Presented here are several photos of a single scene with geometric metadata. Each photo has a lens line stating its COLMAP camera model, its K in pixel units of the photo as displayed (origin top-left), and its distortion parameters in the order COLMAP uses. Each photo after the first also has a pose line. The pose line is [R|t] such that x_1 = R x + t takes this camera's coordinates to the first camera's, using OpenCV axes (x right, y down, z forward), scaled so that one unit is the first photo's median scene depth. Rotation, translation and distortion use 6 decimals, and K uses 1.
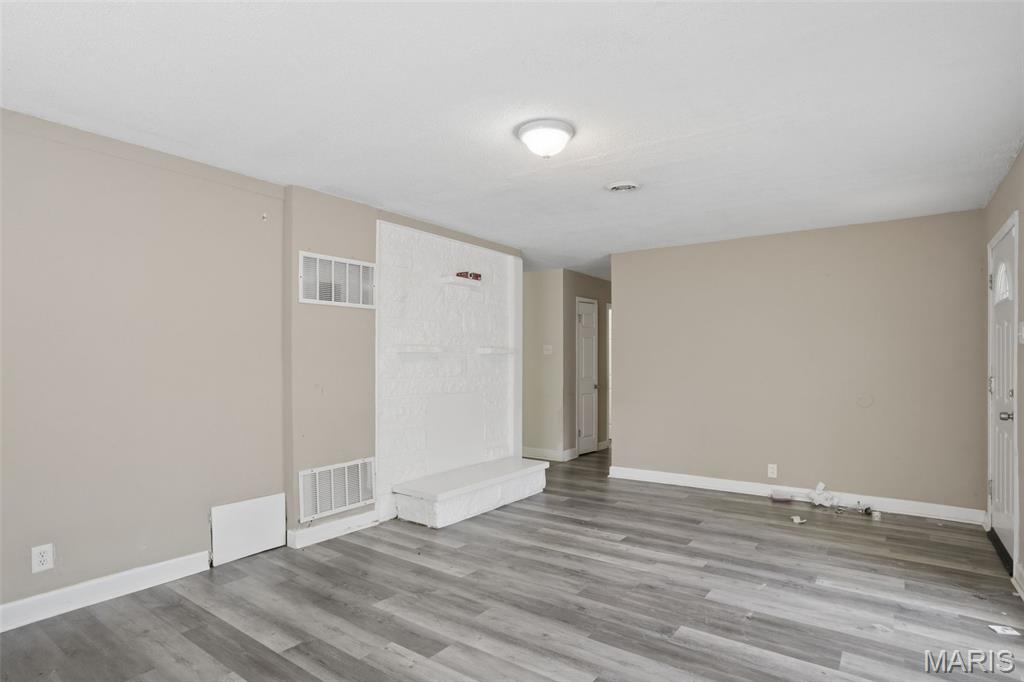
lens RADIAL K [[539.1, 0, 510.1], [0, 539.1, 346.0], [0, 0, 1]] dist [-0.048909, 0.016926]
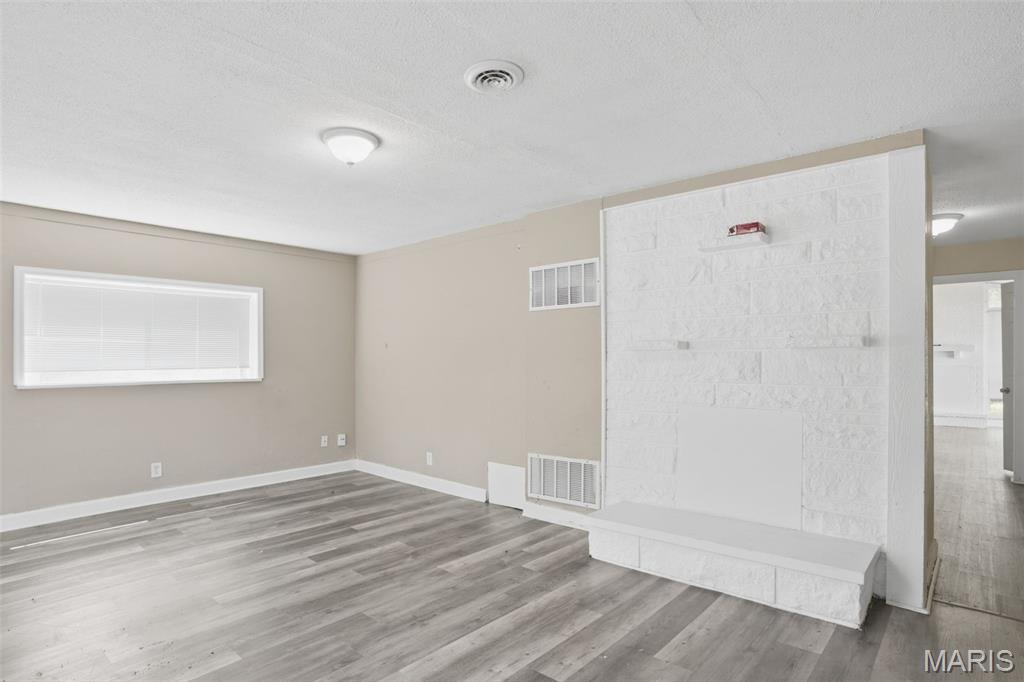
lens RADIAL K [[539.1, 0, 510.0], [0, 539.1, 348.7], [0, 0, 1]] dist [-0.048909, 0.016926]
pose [[-0.079255, -0.022246, -0.996606, 0.821026], [0.024552, 0.999404, -0.024261, 0.031057], [0.996552, -0.026391, -0.078662, 1.070712]]
